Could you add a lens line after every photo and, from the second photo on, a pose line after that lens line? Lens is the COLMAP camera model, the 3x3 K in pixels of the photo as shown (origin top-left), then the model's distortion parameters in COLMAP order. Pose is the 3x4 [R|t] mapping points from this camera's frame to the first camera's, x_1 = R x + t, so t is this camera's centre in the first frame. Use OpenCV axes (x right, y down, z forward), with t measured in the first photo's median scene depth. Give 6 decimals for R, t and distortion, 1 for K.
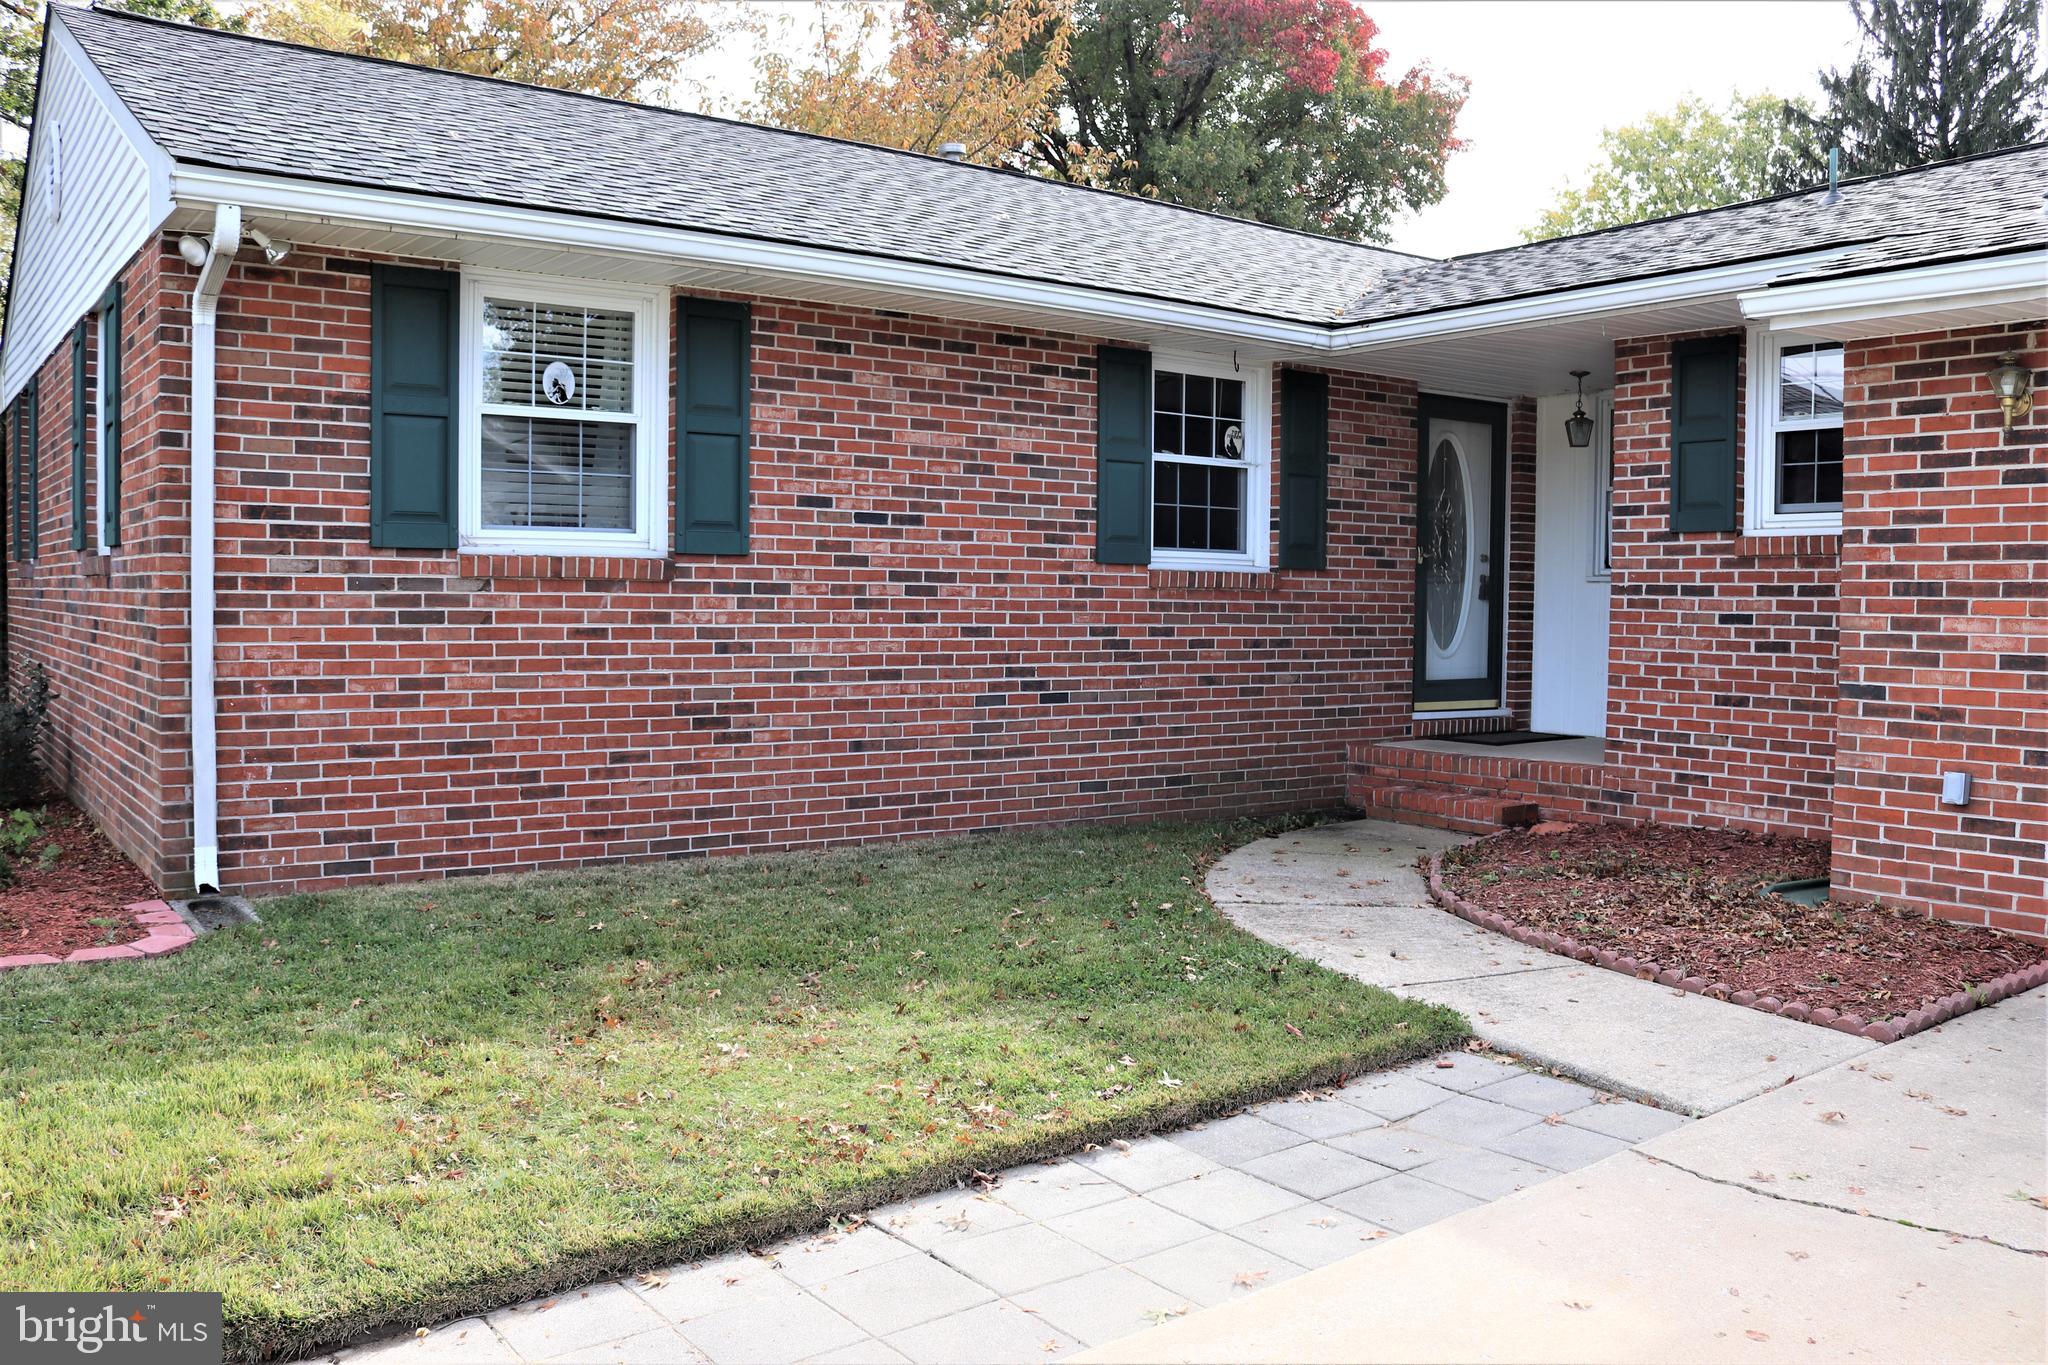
lens RADIAL K [[1686.6, 0, 1025.2], [0, 1686.6, 687.0], [0, 0, 1]] dist [-0.140597, 0.091188]
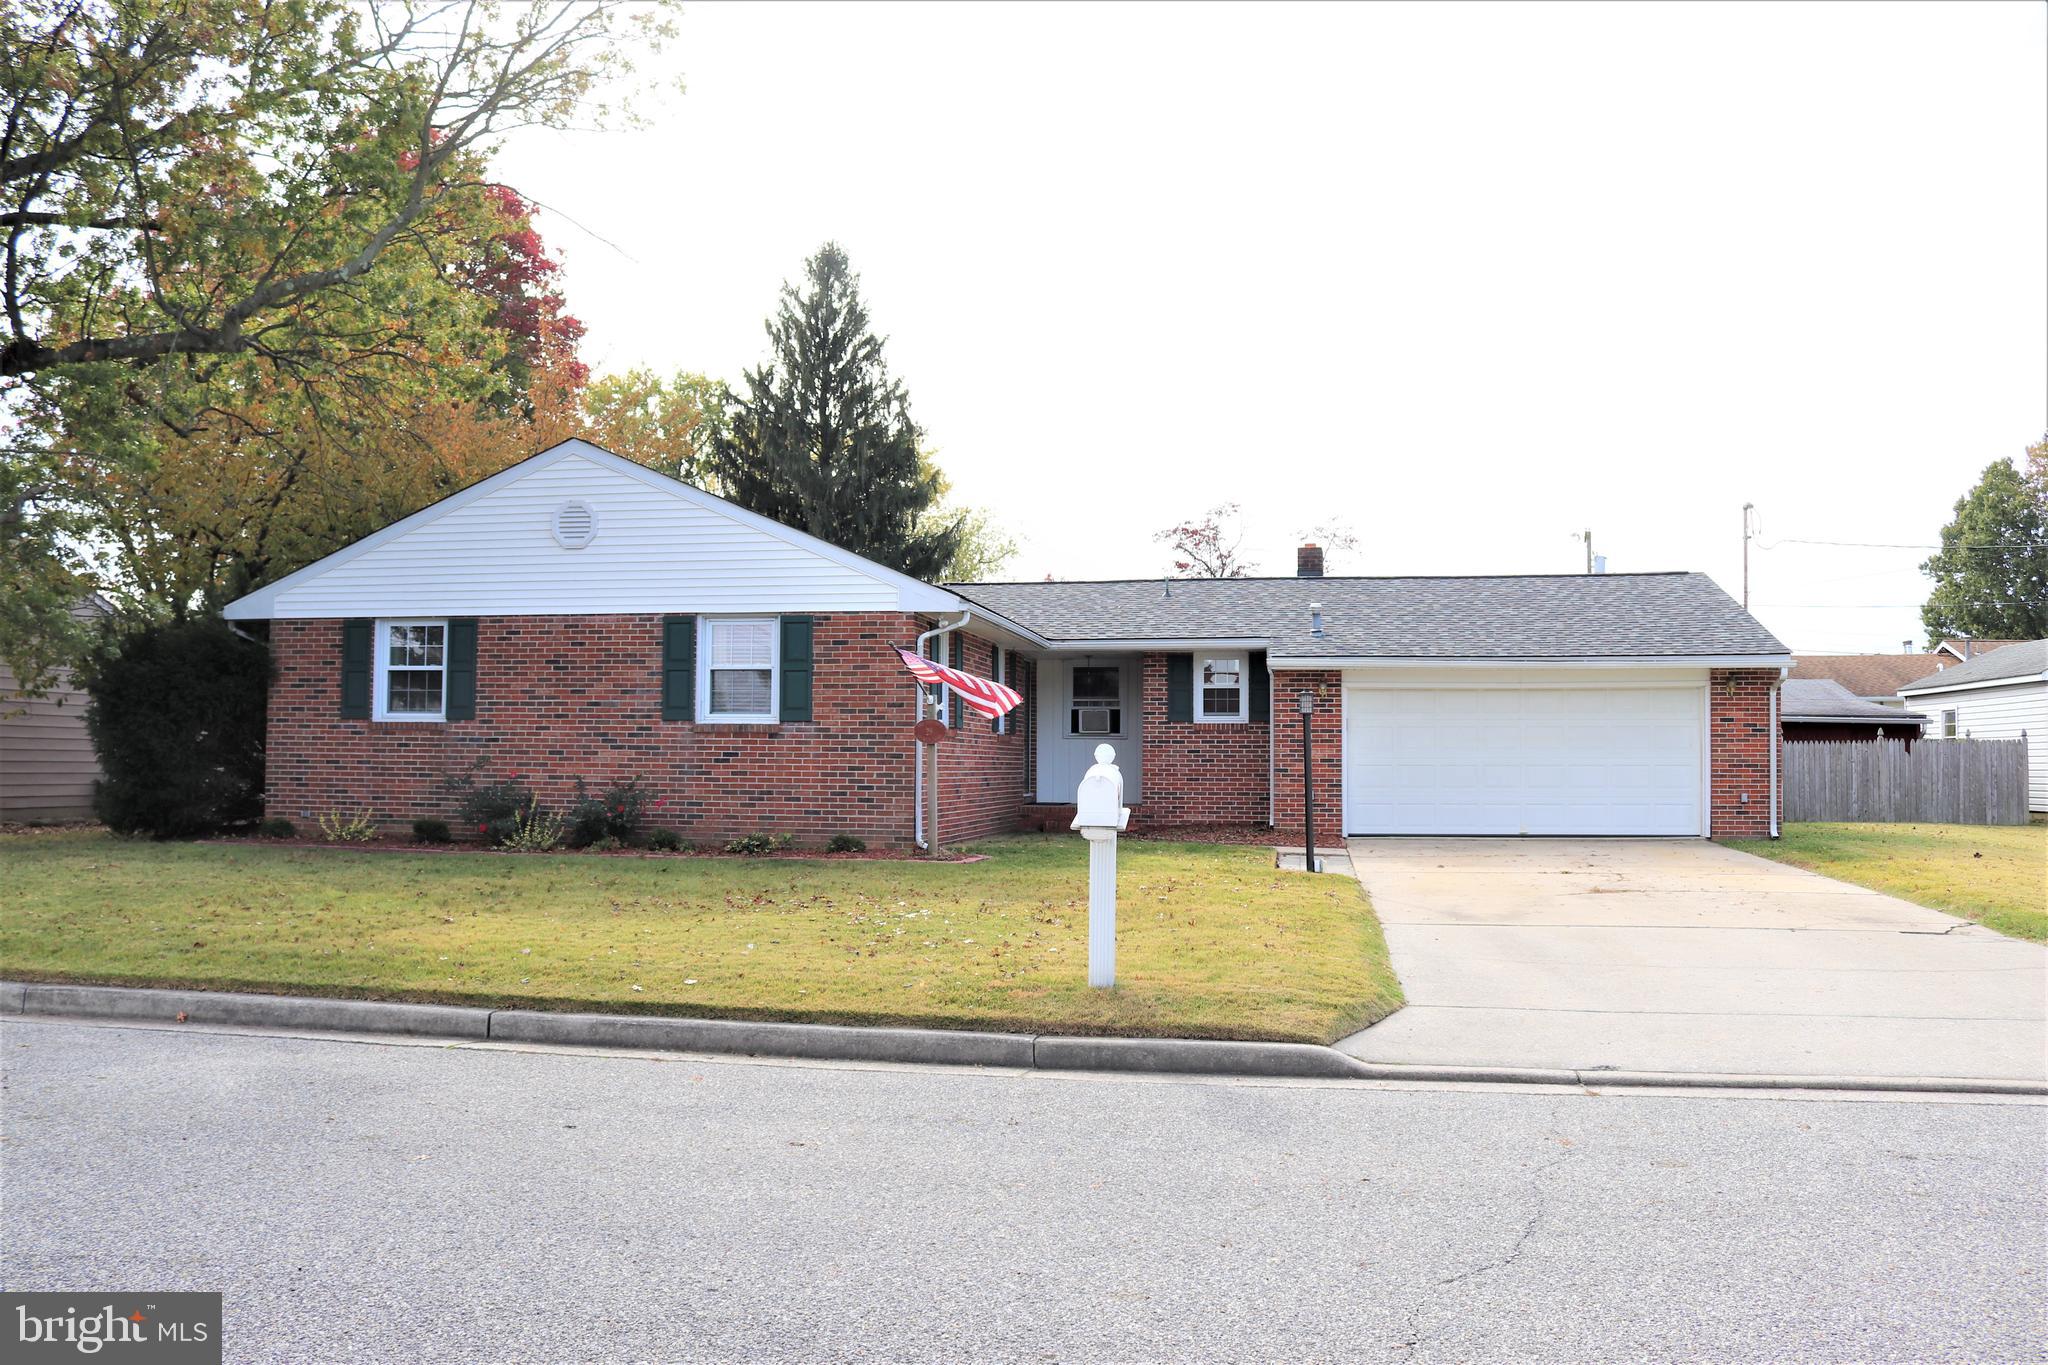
lens RADIAL K [[1686.6, 0, 1029.9], [0, 1686.6, 660.4], [0, 0, 1]] dist [-0.140597, 0.091188]
pose [[0.710994, 0.036385, 0.702256, -1.647186], [0.039184, 0.995059, -0.091228, 0.052085], [-0.702105, 0.092380, 0.706055, -0.808670]]
